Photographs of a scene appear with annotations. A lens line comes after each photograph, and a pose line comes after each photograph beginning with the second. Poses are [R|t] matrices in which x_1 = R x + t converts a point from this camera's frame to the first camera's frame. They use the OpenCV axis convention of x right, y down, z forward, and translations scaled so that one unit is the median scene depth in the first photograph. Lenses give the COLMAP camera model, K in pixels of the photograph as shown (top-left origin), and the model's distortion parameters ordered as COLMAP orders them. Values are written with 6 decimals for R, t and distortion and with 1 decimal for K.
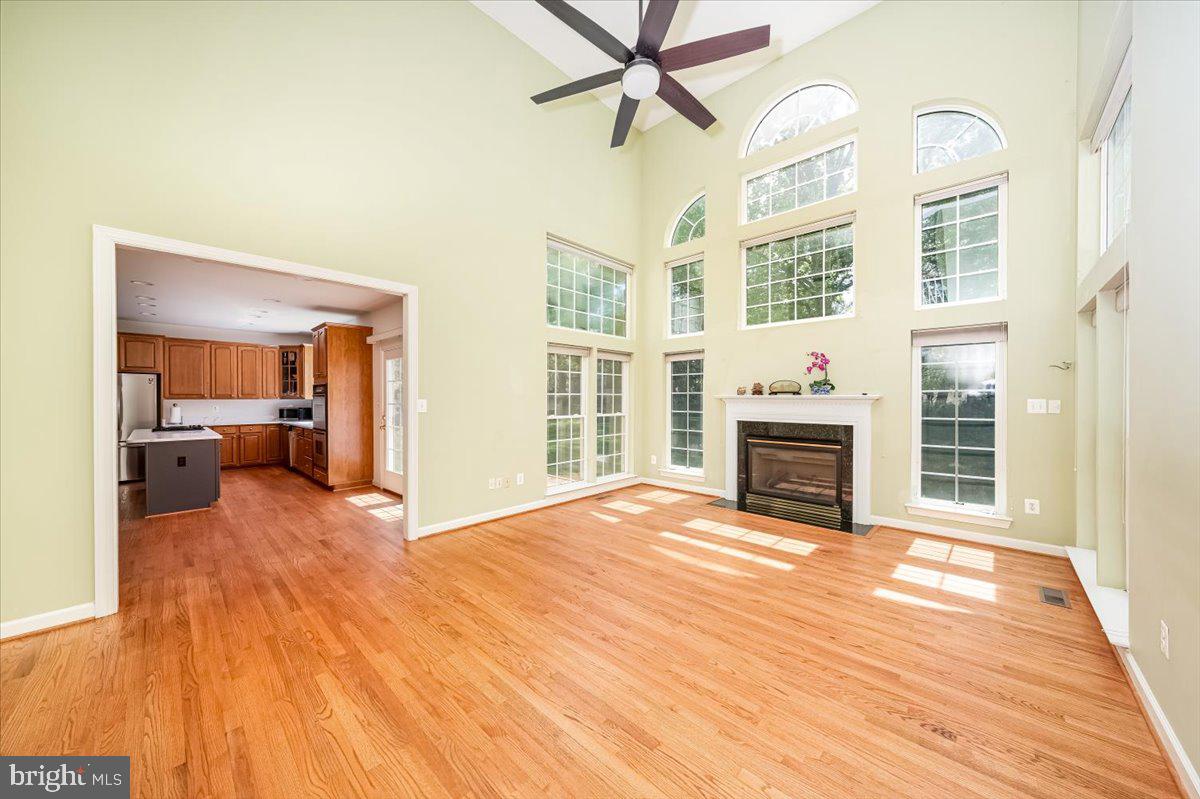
lens RADIAL K [[423.4, 0, 604.3], [0, 423.4, 401.1], [0, 0, 1]] dist [-0.002686, 0.000301]
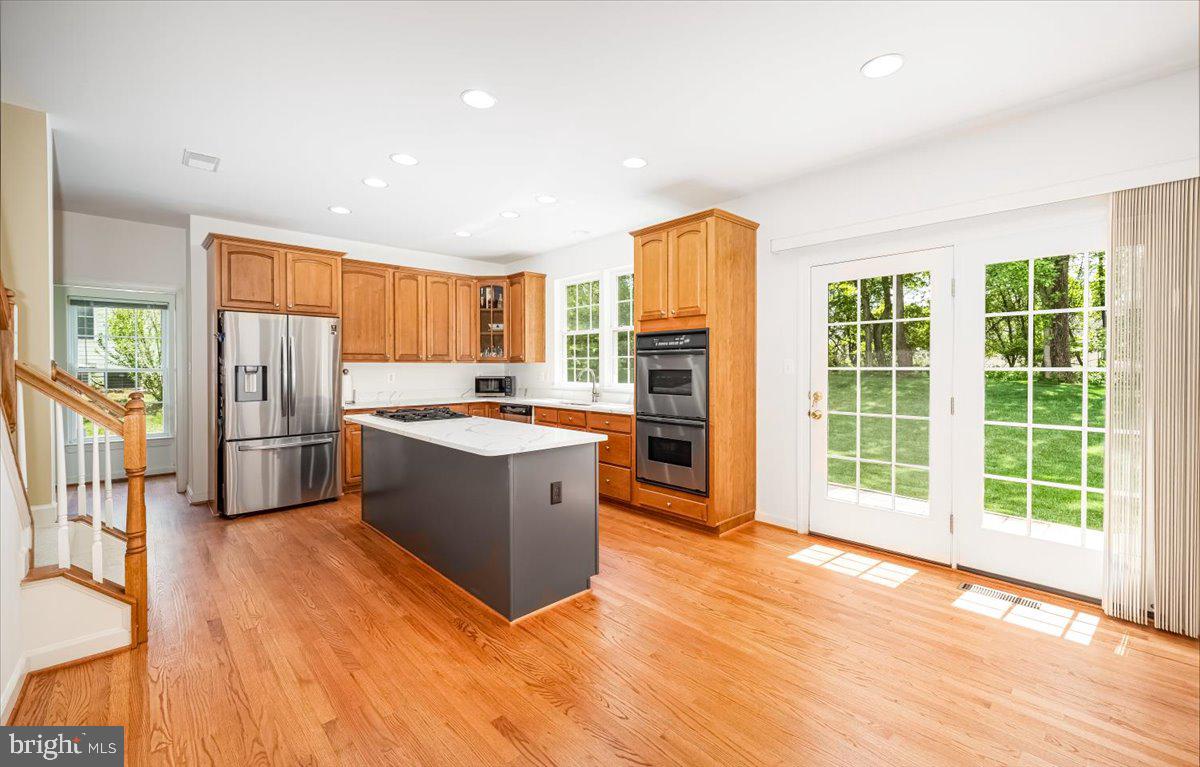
lens RADIAL K [[509.9, 0, 592.0], [0, 509.9, 372.2], [0, 0, 1]] dist [-0.008901, -0.000141]
pose [[0.996312, -0.001025, -0.085799, -0.964327], [0.001680, 0.999970, 0.007573, 0.007578], [0.085789, -0.007689, 0.996284, 0.484716]]
